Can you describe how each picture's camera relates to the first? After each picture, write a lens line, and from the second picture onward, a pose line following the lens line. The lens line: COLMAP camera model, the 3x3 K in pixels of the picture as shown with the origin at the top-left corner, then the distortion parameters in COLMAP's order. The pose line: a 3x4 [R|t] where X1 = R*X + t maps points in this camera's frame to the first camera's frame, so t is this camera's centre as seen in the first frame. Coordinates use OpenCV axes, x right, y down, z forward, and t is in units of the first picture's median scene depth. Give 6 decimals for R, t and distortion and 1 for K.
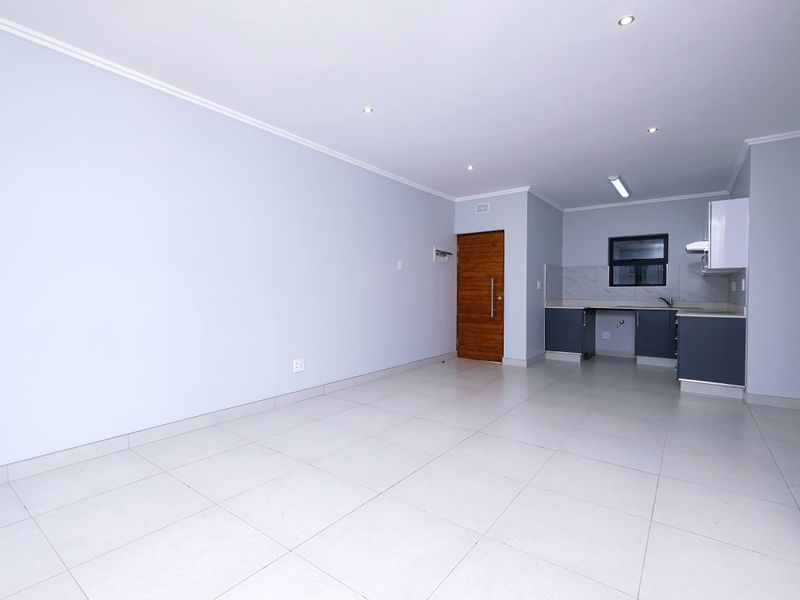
lens RADIAL K [[389.8, 0, 398.6], [0, 389.8, 298.2], [0, 0, 1]] dist [-0.002544, -0.000671]
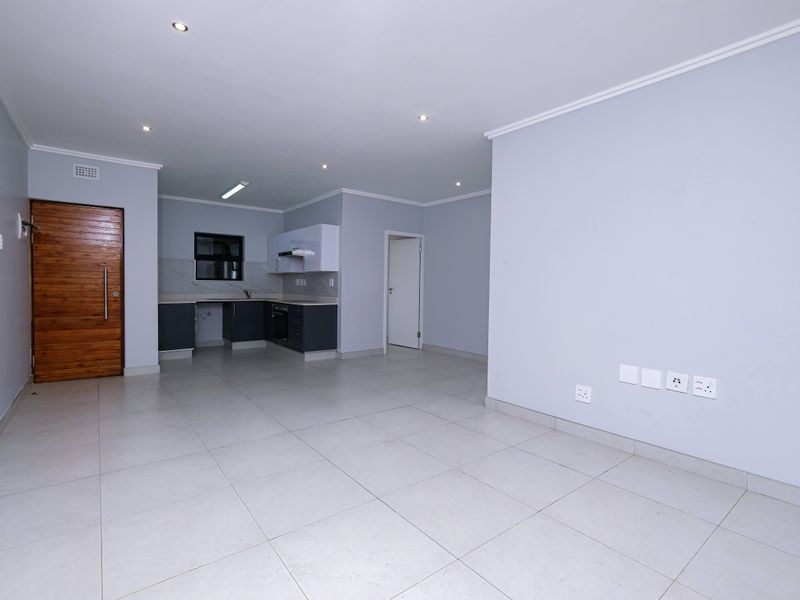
lens RADIAL K [[389.8, 0, 398.6], [0, 389.8, 298.2], [0, 0, 1]] dist [-0.002544, -0.000671]
pose [[0.269921, -0.032289, 0.962341, -0.328271], [0.003294, 0.999463, 0.032610, -0.015128], [-0.962877, -0.005632, 0.269882, 0.228728]]
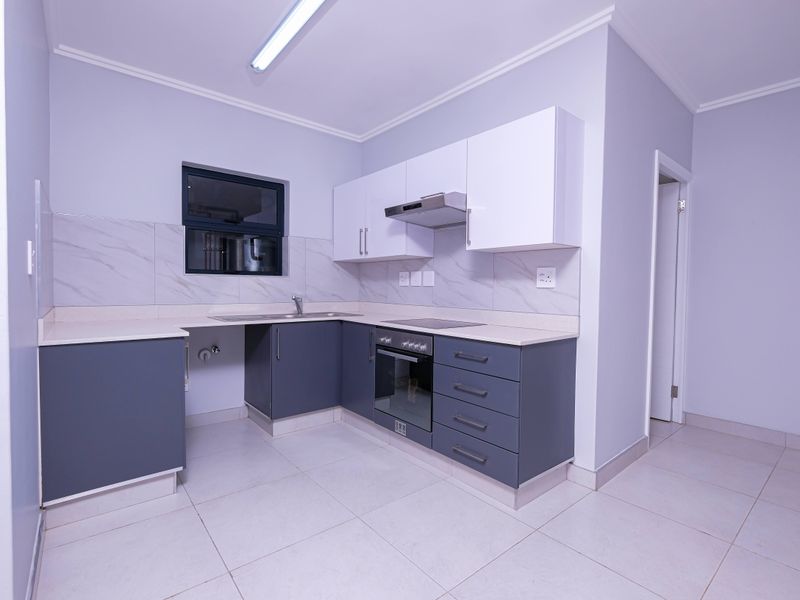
lens RADIAL K [[390.5, 0, 387.5], [0, 390.5, 299.0], [0, 0, 1]] dist [-0.000155, -0.000008]
pose [[0.252300, -0.033192, 0.967080, 0.185509], [0.006086, 0.999446, 0.032715, -0.015514], [-0.967630, -0.002368, 0.252362, 0.726498]]
